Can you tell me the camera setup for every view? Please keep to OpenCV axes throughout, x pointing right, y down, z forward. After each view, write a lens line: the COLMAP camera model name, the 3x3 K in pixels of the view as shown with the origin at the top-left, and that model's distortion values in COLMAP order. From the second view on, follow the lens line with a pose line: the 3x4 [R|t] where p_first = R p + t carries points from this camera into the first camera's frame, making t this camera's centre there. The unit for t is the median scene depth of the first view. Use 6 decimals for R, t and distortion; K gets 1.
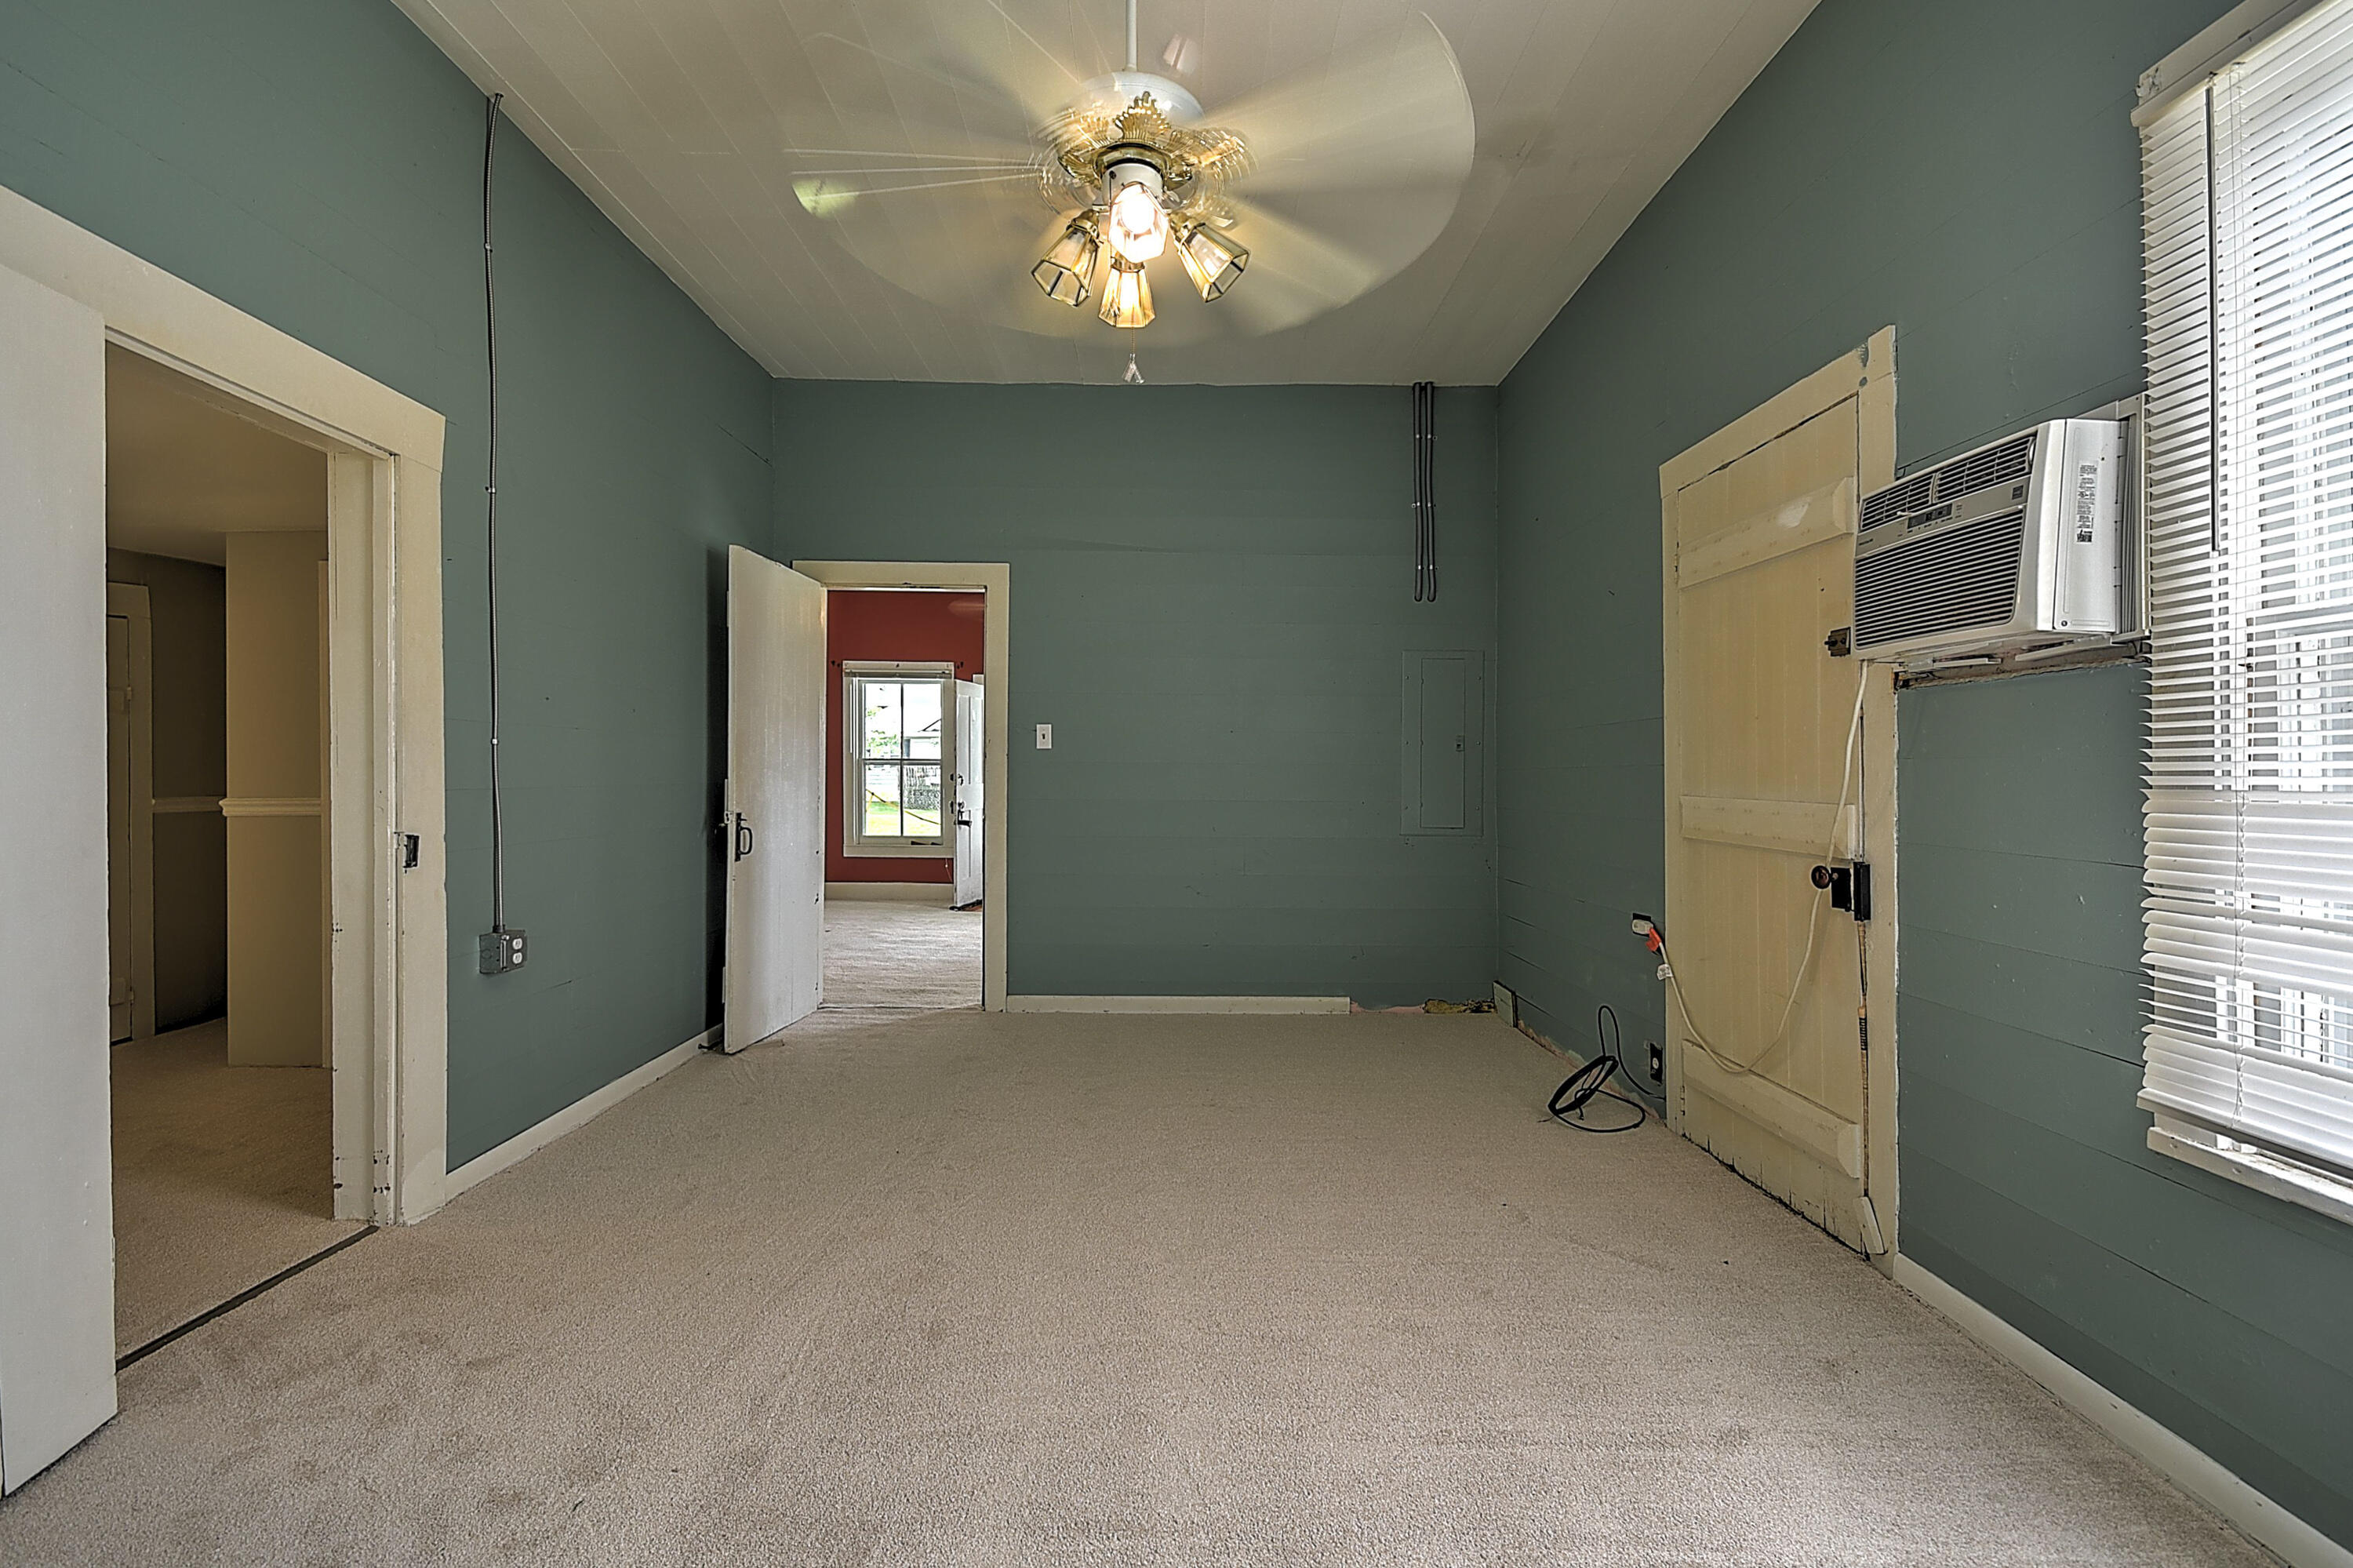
lens RADIAL K [[1029.3, 0, 1176.4], [0, 1029.3, 781.9], [0, 0, 1]] dist [0.012035, -0.003538]
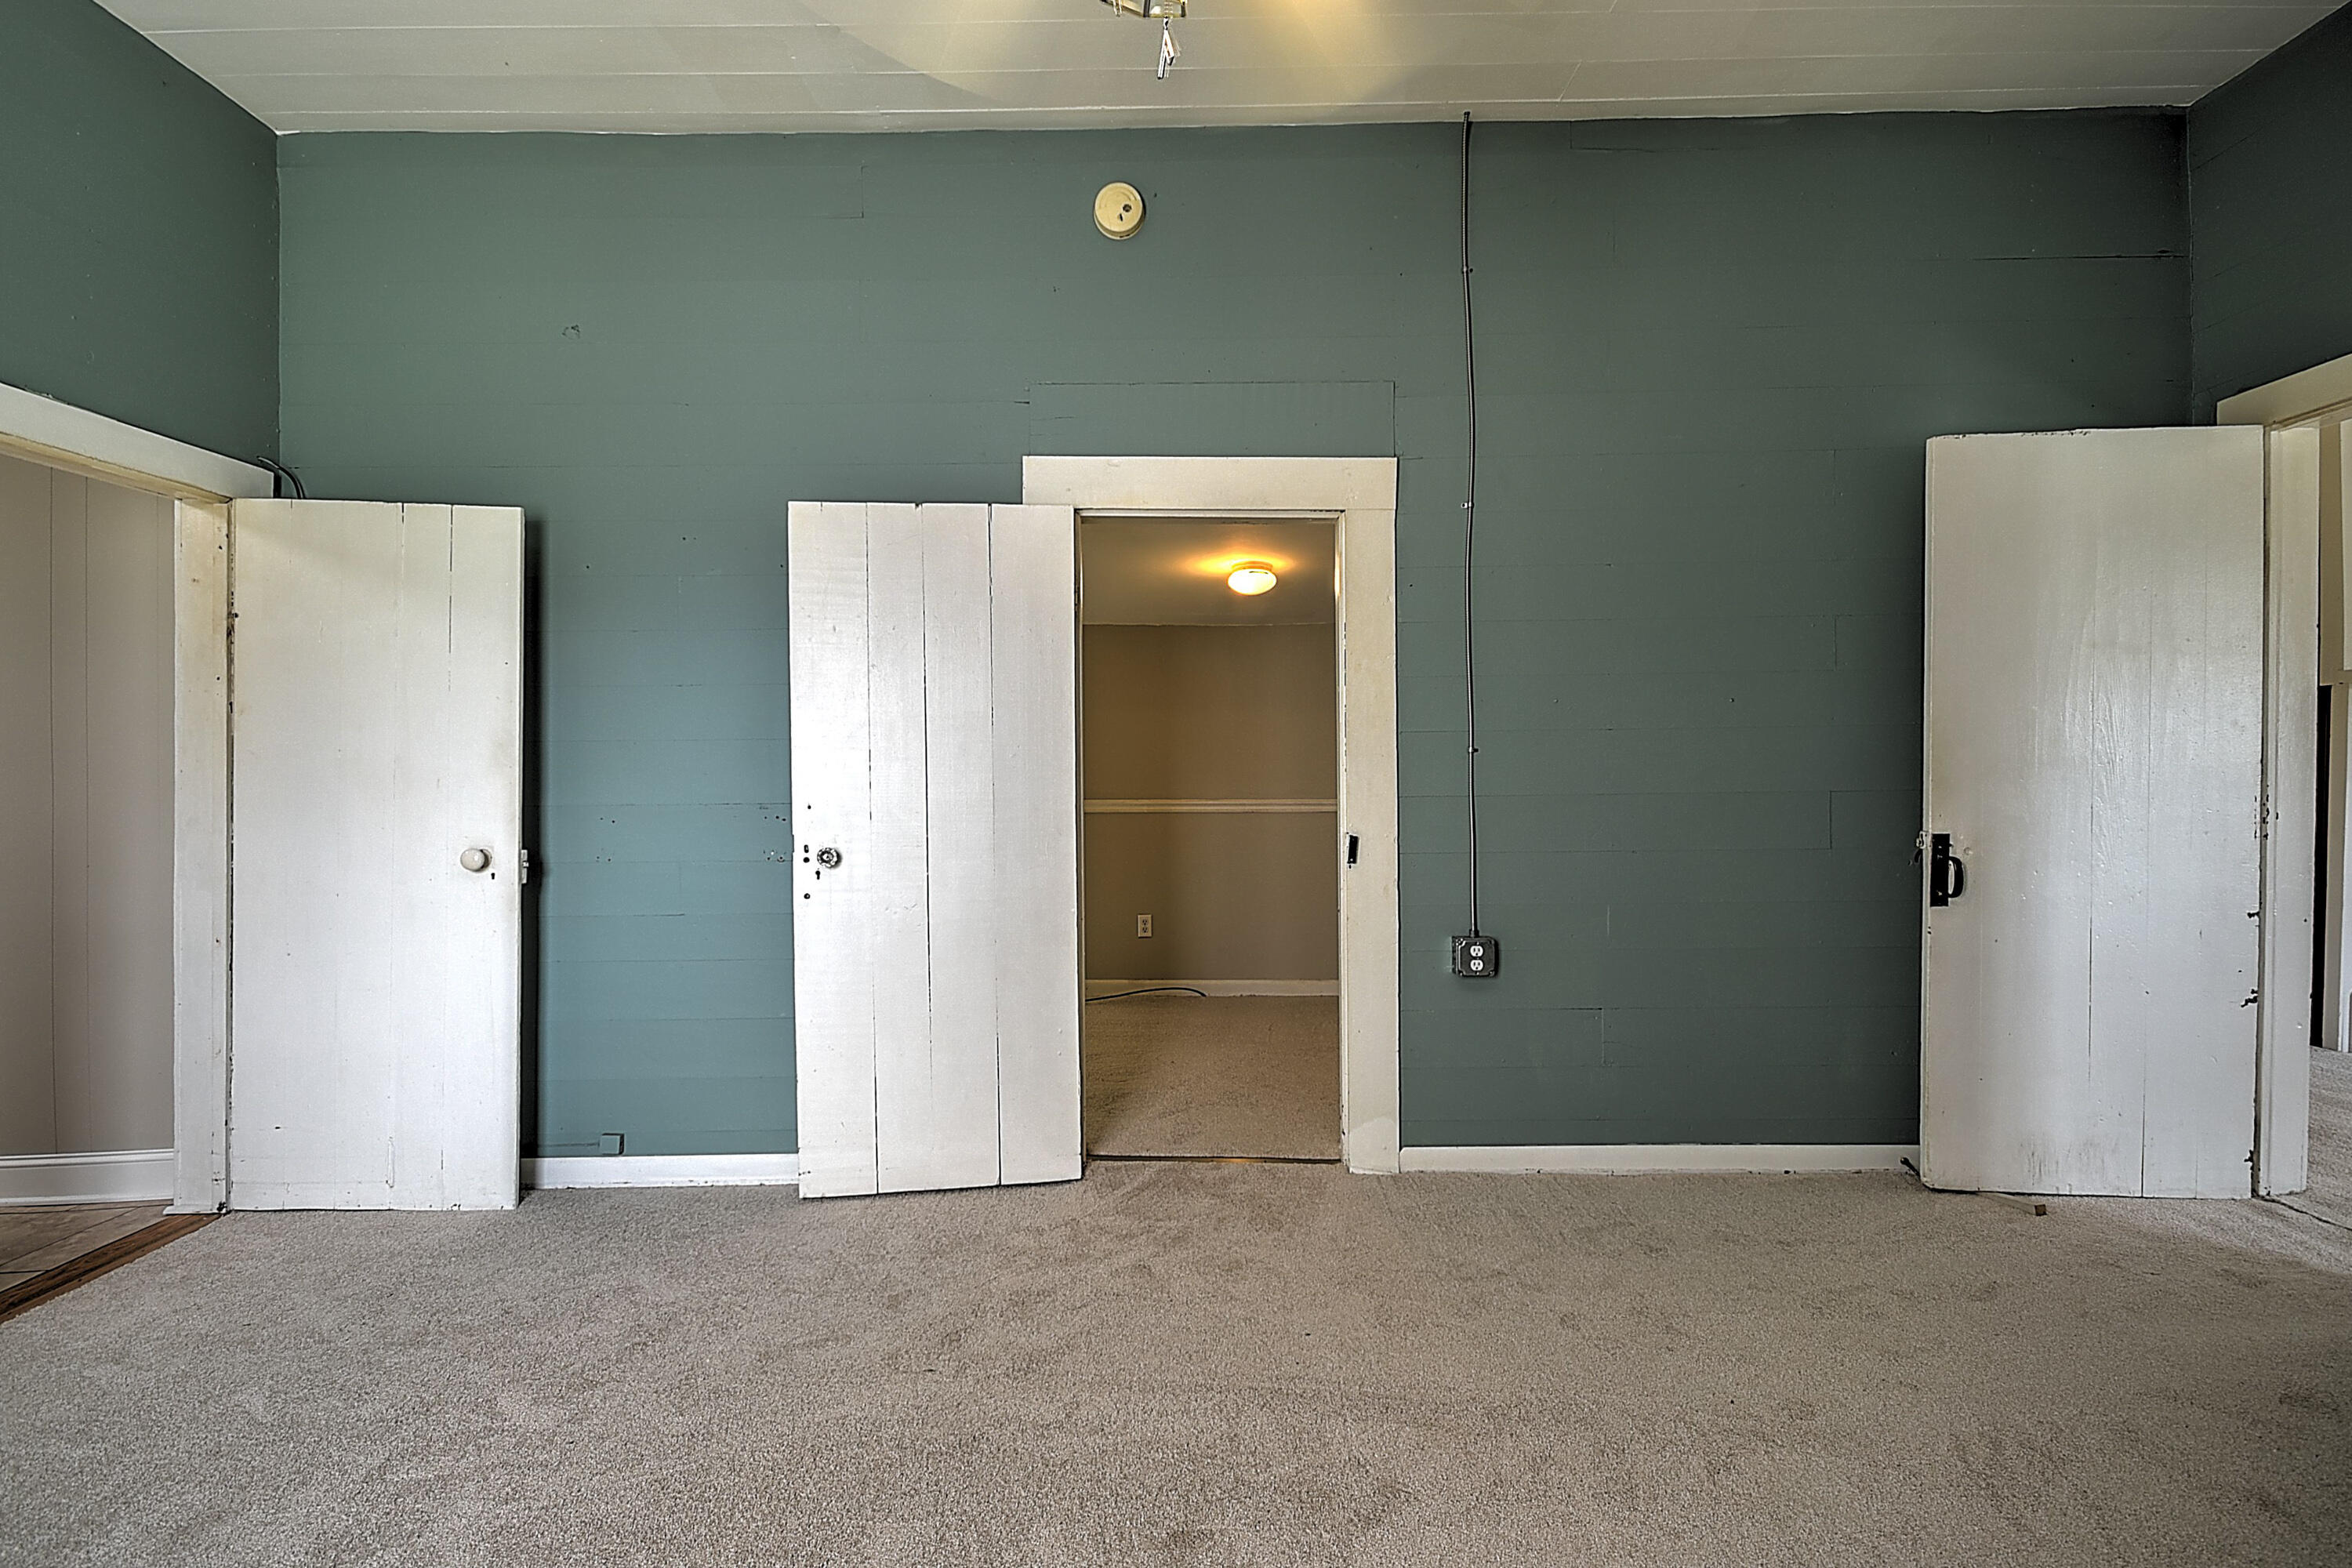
lens RADIAL K [[1028.8, 0, 1169.5], [0, 1028.8, 786.8], [0, 0, 1]] dist [0.012035, -0.003538]
pose [[-0.017157, 0.002376, -0.999850, 0.419276], [0.002639, 0.999994, 0.002331, -0.006823], [0.999849, -0.002599, -0.017163, 0.825948]]
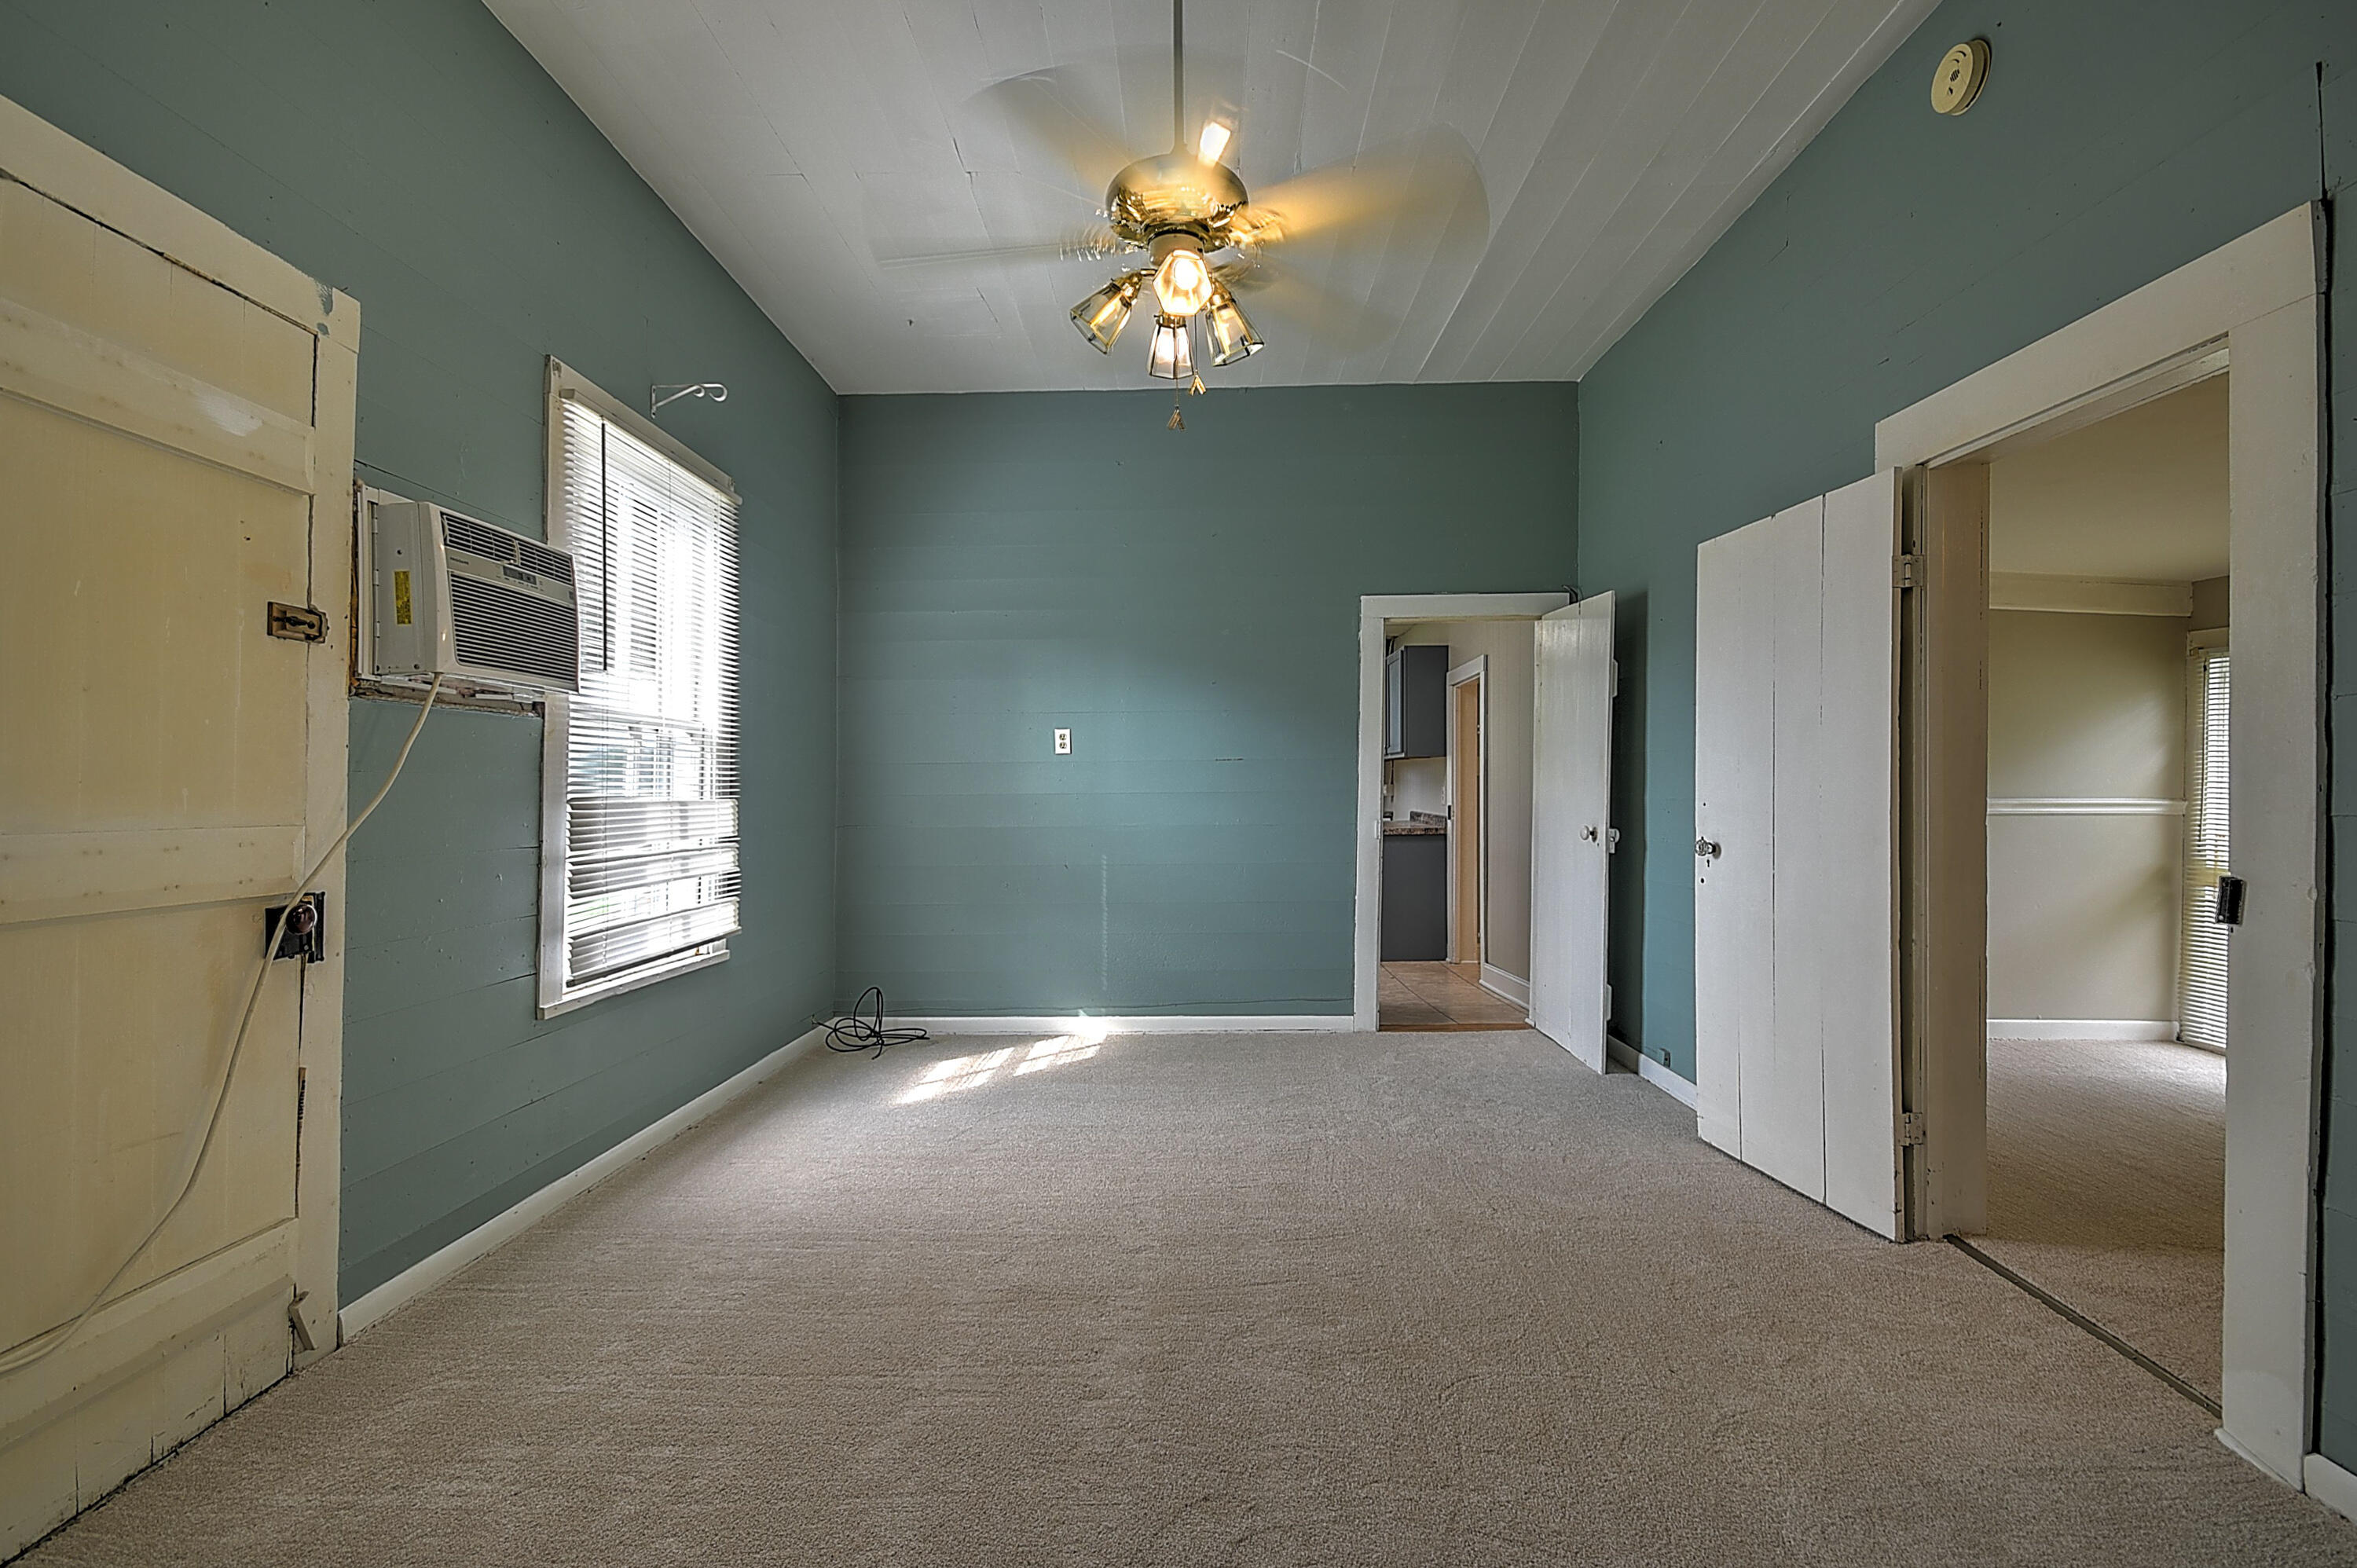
lens RADIAL K [[1031.0, 0, 1183.9], [0, 1031.0, 780.9], [0, 0, 1]] dist [0.012035, -0.003538]
pose [[-0.999571, -0.000194, 0.029291, -0.066895], [-0.000144, 0.999999, 0.001709, -0.013998], [-0.029291, 0.001704, -0.999569, 1.724639]]
